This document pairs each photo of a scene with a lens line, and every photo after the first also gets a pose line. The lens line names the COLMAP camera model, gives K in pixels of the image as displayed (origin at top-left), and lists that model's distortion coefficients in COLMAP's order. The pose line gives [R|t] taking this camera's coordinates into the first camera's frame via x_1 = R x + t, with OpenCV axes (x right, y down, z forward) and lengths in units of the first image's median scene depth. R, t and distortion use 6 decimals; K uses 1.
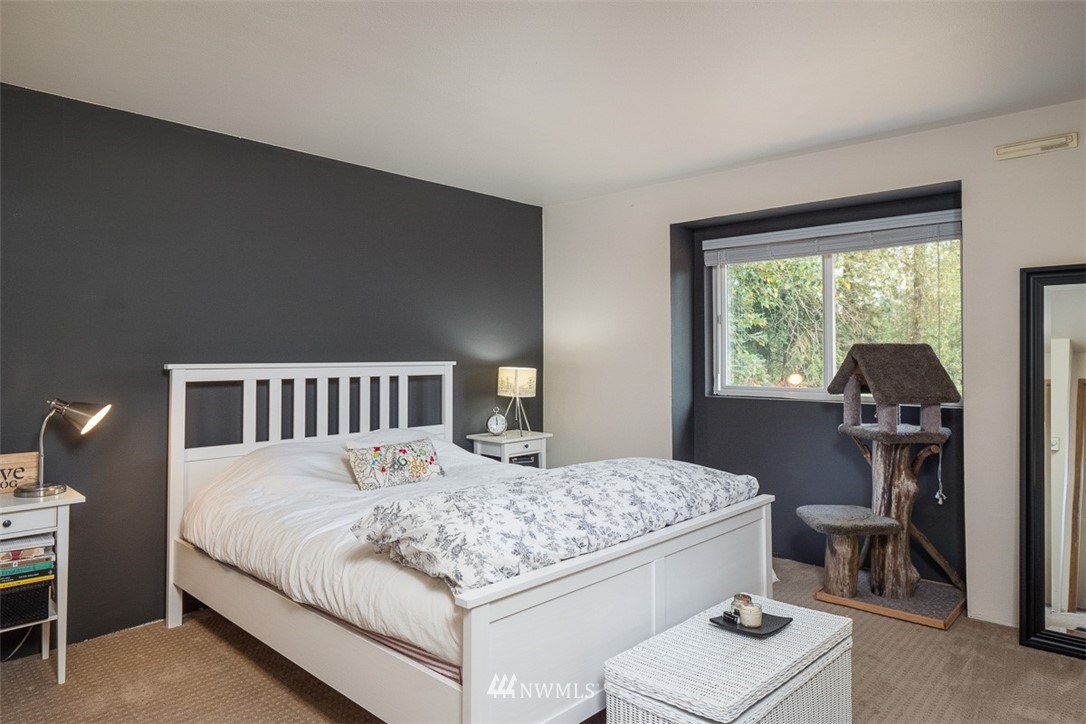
lens RADIAL K [[713.0, 0, 573.4], [0, 713.0, 346.6], [0, 0, 1]] dist [-0.000916, 0.001419]
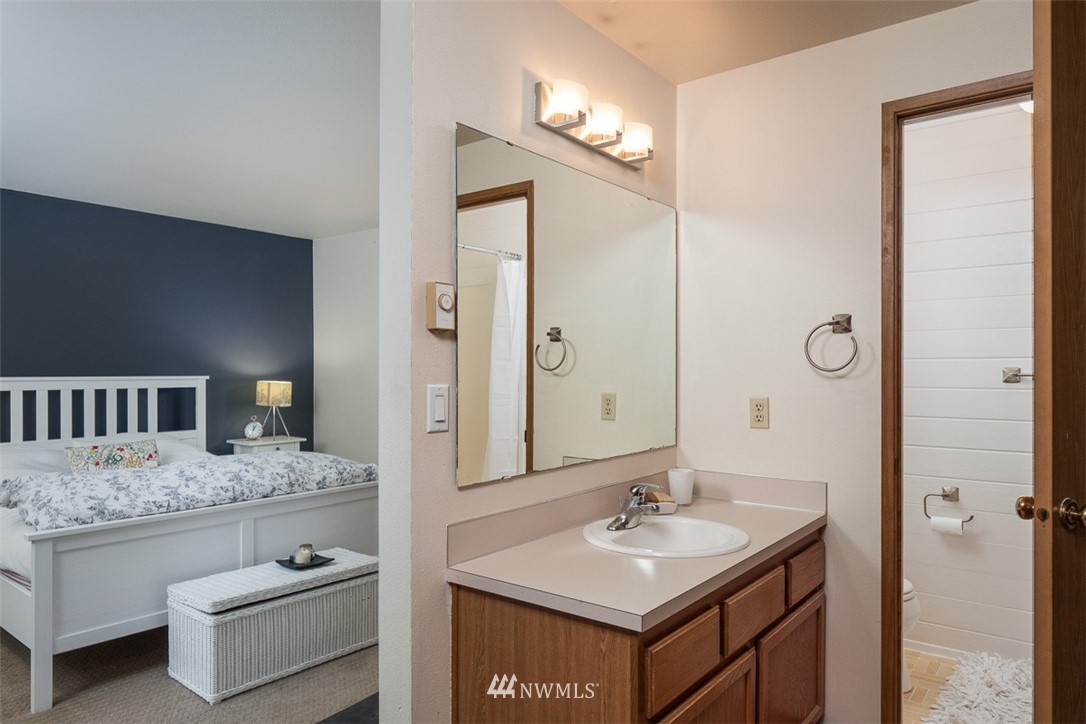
lens RADIAL K [[713.0, 0, 541.9], [0, 713.0, 367.2], [0, 0, 1]] dist [-0.000916, 0.001419]
pose [[0.996470, 0.002430, 0.083911, 0.373756], [-0.003208, 0.999953, 0.009138, -0.007264], [-0.083885, -0.009375, 0.996431, -0.272562]]
